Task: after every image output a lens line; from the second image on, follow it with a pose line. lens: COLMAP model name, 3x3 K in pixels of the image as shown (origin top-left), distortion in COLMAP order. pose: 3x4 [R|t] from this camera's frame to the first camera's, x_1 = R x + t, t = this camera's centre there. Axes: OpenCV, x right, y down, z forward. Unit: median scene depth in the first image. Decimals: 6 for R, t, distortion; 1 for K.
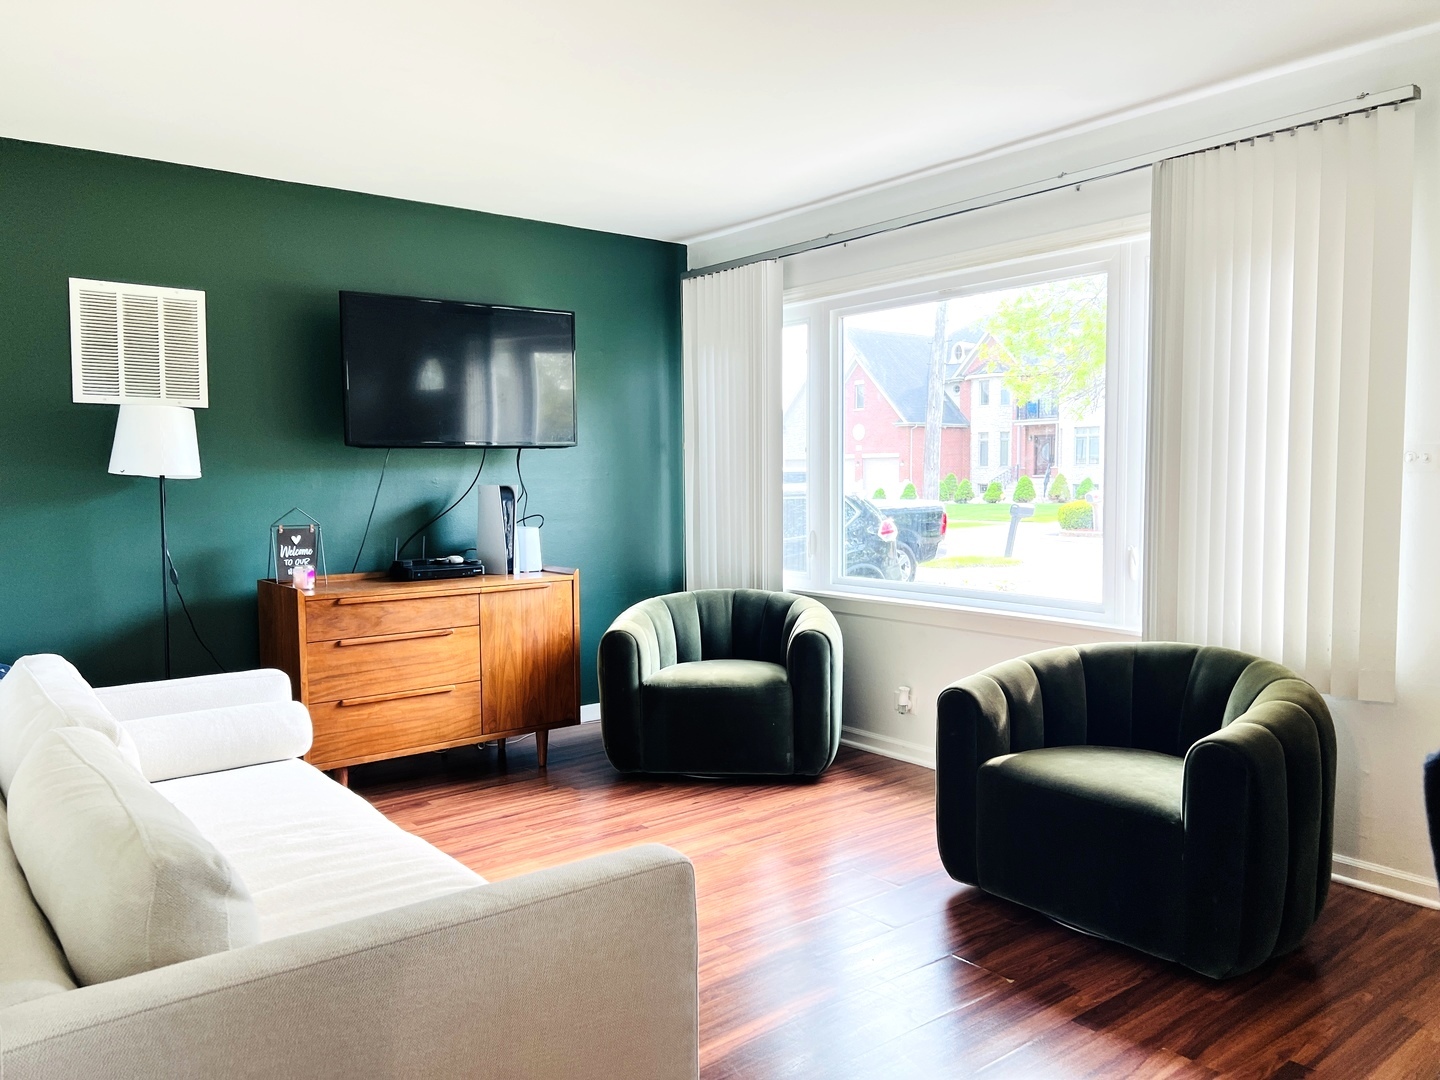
lens RADIAL K [[1097.4, 0, 720.0], [0, 1097.4, 540.0], [0, 0, 1]] dist [0.021797, 0.000006]
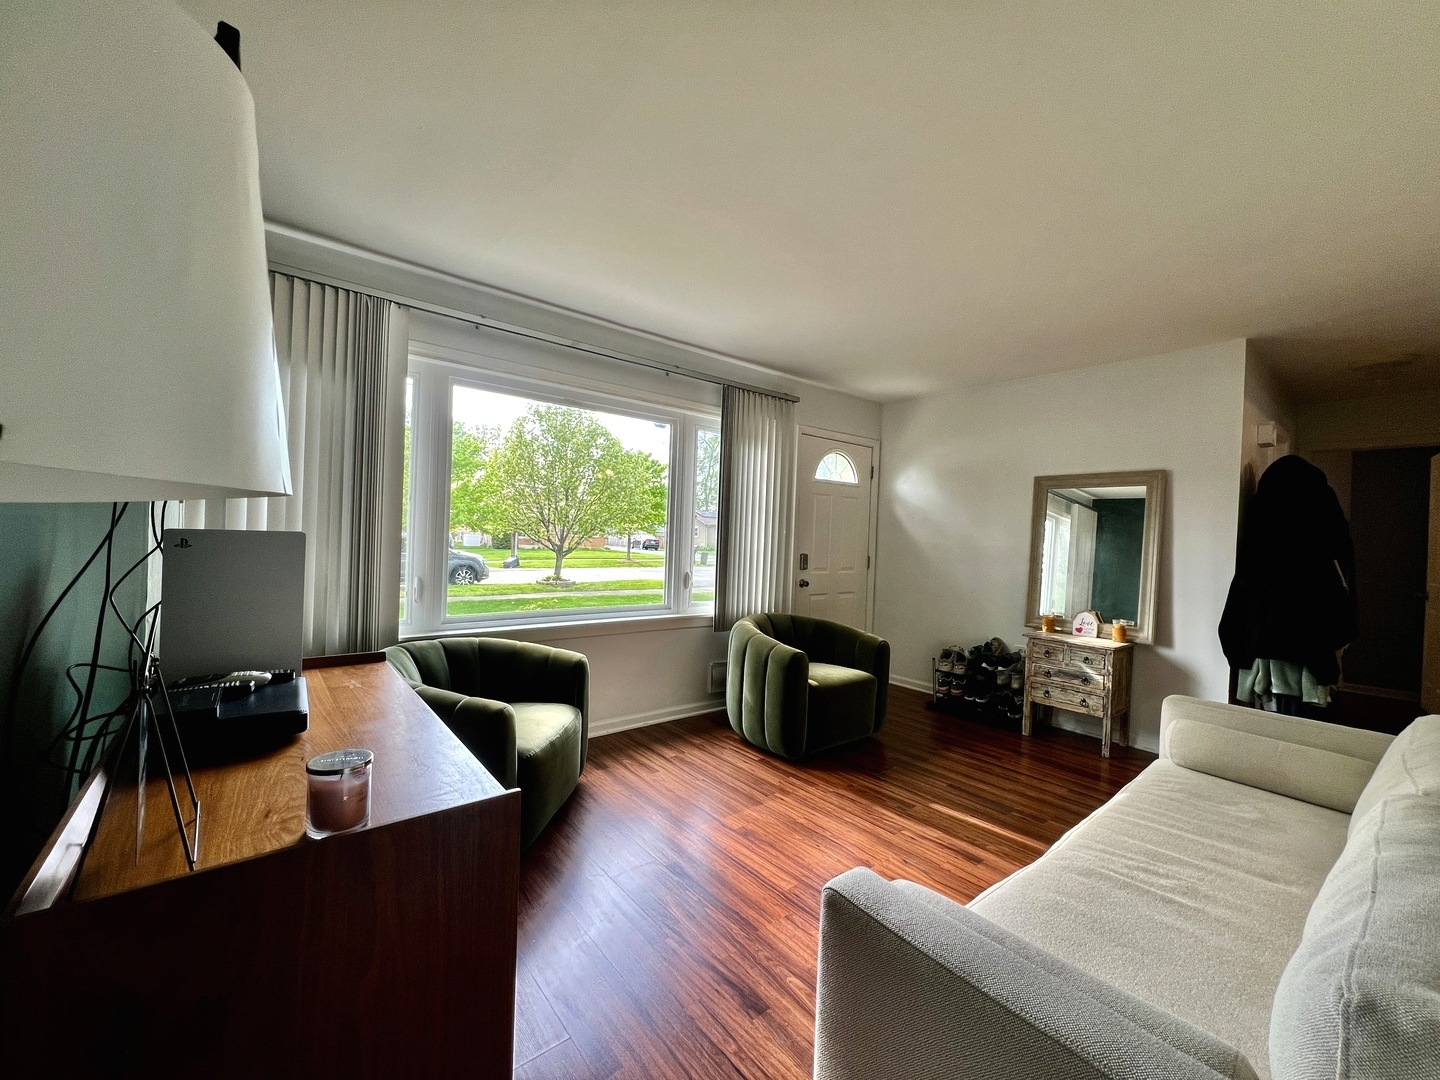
lens RADIAL K [[572.8, 0, 720.0], [0, 572.8, 540.0], [0, 0, 1]] dist [-0.001470, 0.000116]
pose [[-0.014806, 0.005457, 0.999875, -0.614231], [0.017243, 0.999838, -0.005202, -0.044626], [-0.999742, 0.017164, -0.014898, 0.950683]]
